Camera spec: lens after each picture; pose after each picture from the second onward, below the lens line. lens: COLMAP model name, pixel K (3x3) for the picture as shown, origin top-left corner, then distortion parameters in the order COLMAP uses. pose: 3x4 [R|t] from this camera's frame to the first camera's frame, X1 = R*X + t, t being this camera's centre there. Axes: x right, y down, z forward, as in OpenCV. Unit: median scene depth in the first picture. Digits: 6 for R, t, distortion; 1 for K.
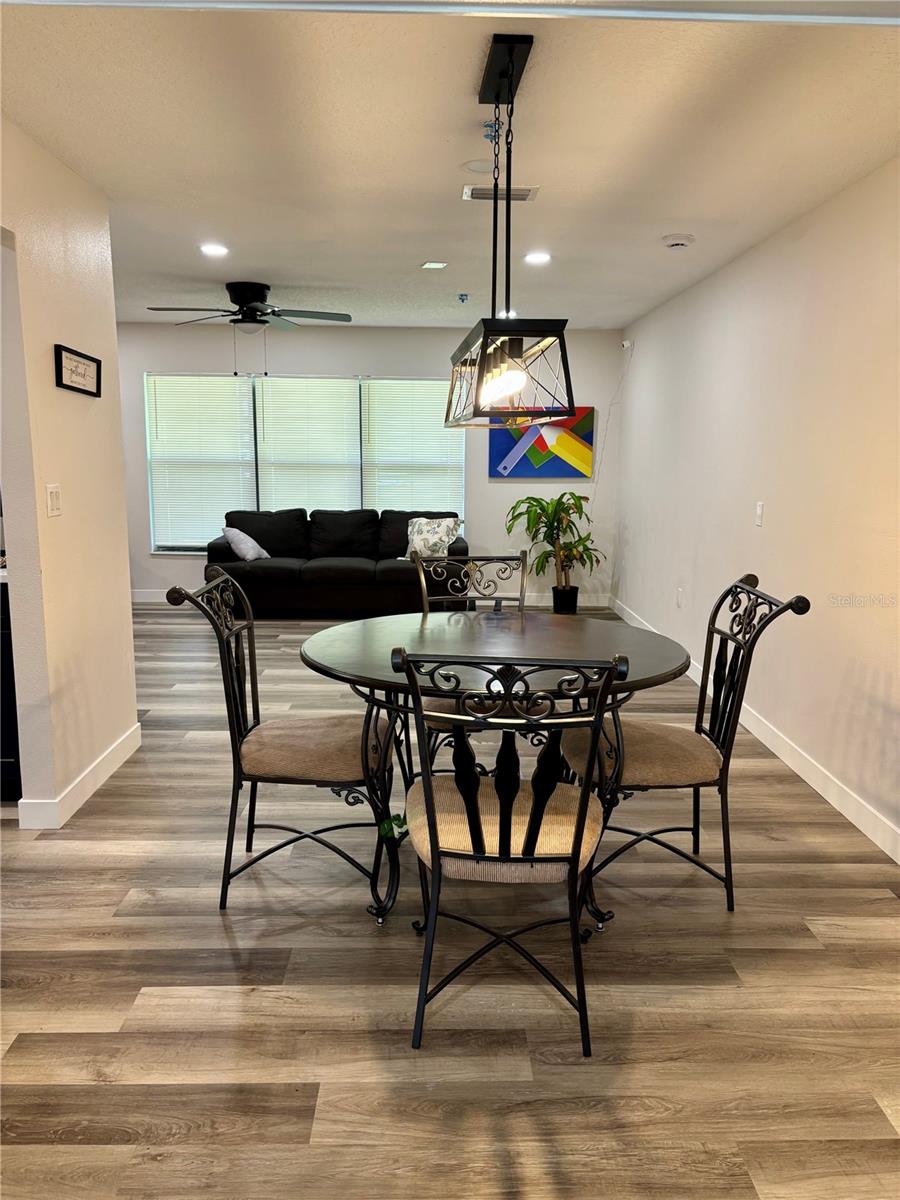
lens RADIAL K [[910.9, 0, 459.8], [0, 910.9, 598.0], [0, 0, 1]] dist [0.061465, -0.081764]
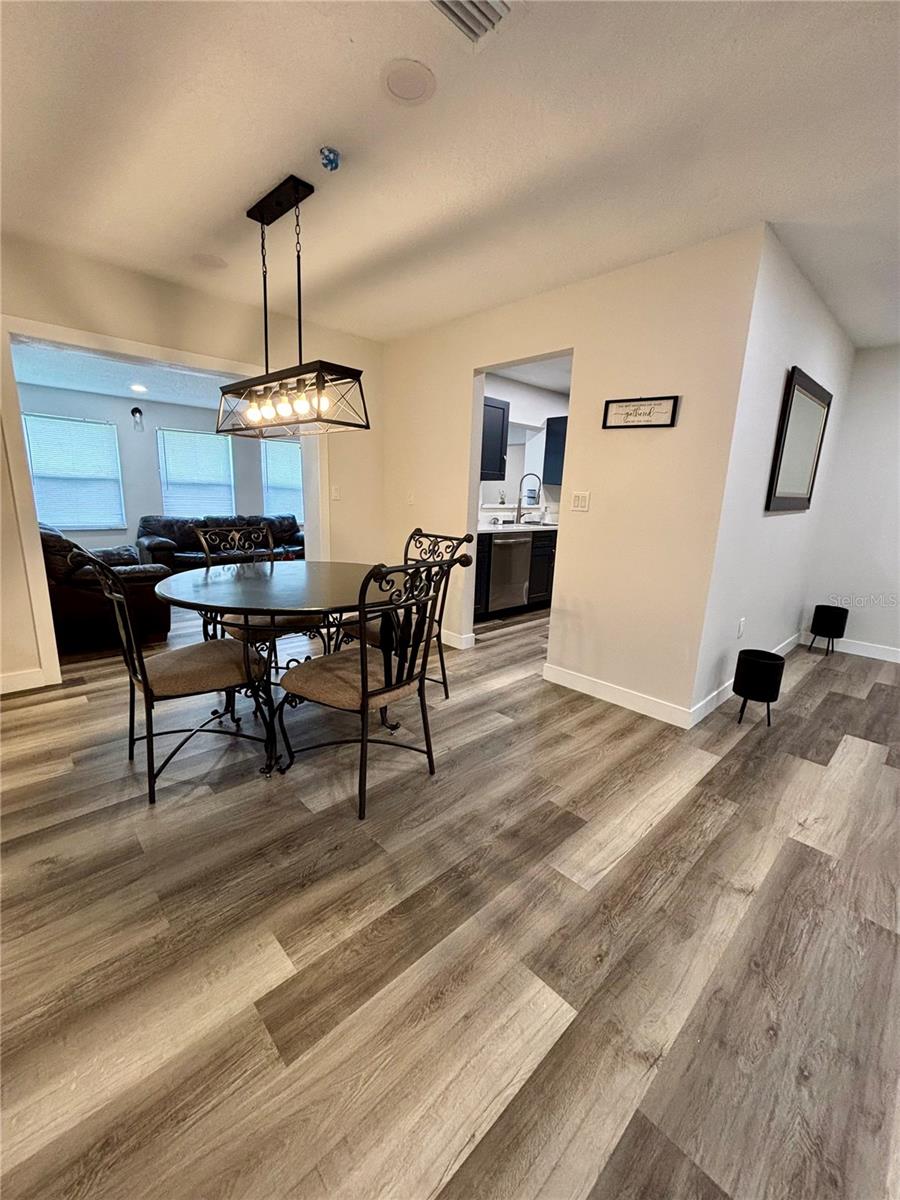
lens RADIAL K [[485.0, 0, 445.4], [0, 485.0, 600.9], [0, 0, 1]] dist [0.001301, -0.000209]
pose [[-0.747346, 0.107906, -0.655614, 0.148267], [-0.151043, 0.933300, 0.325786, -0.081383], [0.647039, 0.342501, -0.681200, 0.655025]]
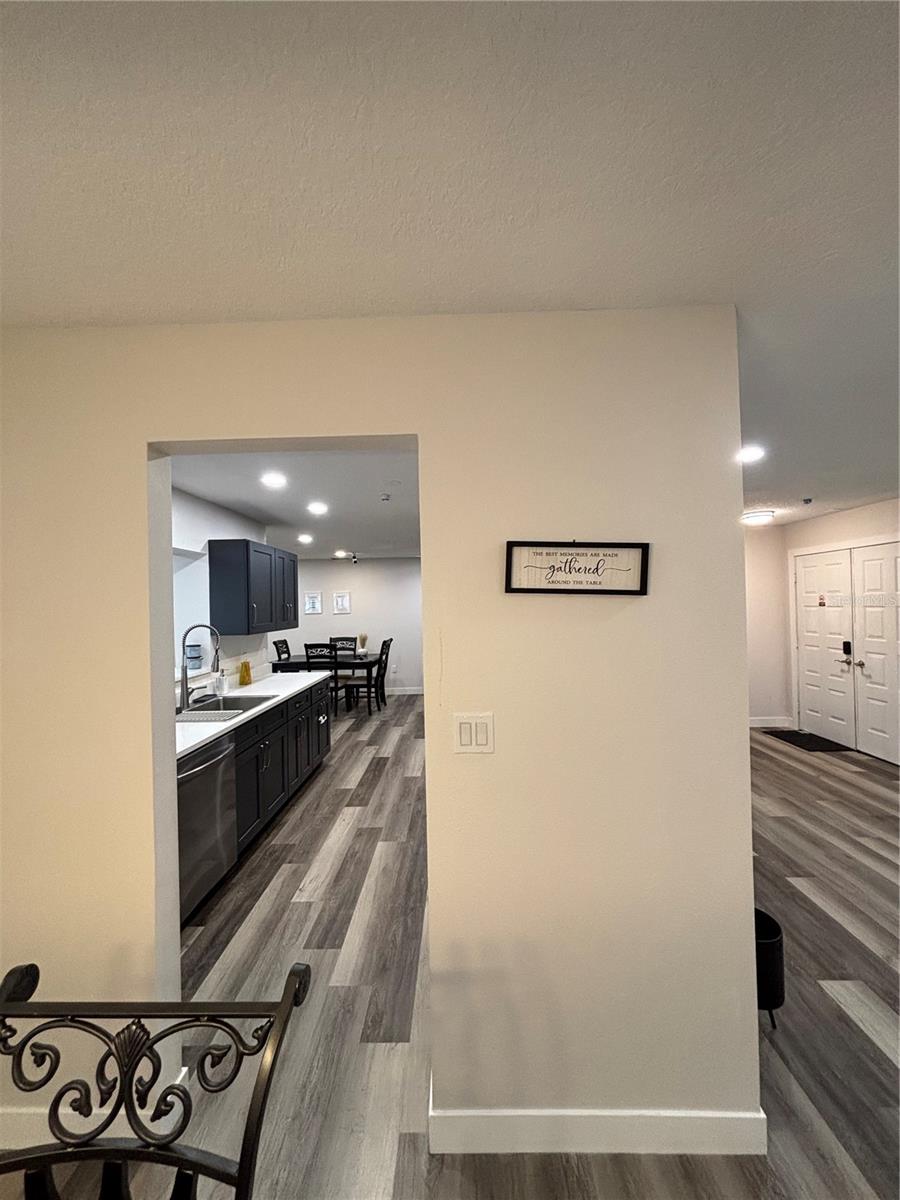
lens RADIAL K [[483.4, 0, 446.9], [0, 483.4, 600.3], [0, 0, 1]] dist [0.006756, -0.000831]
pose [[-0.055535, -0.017651, -0.998301, -0.006828], [-0.141706, 0.989862, -0.009619, -0.093259], [0.988350, 0.140931, -0.057473, 0.428577]]
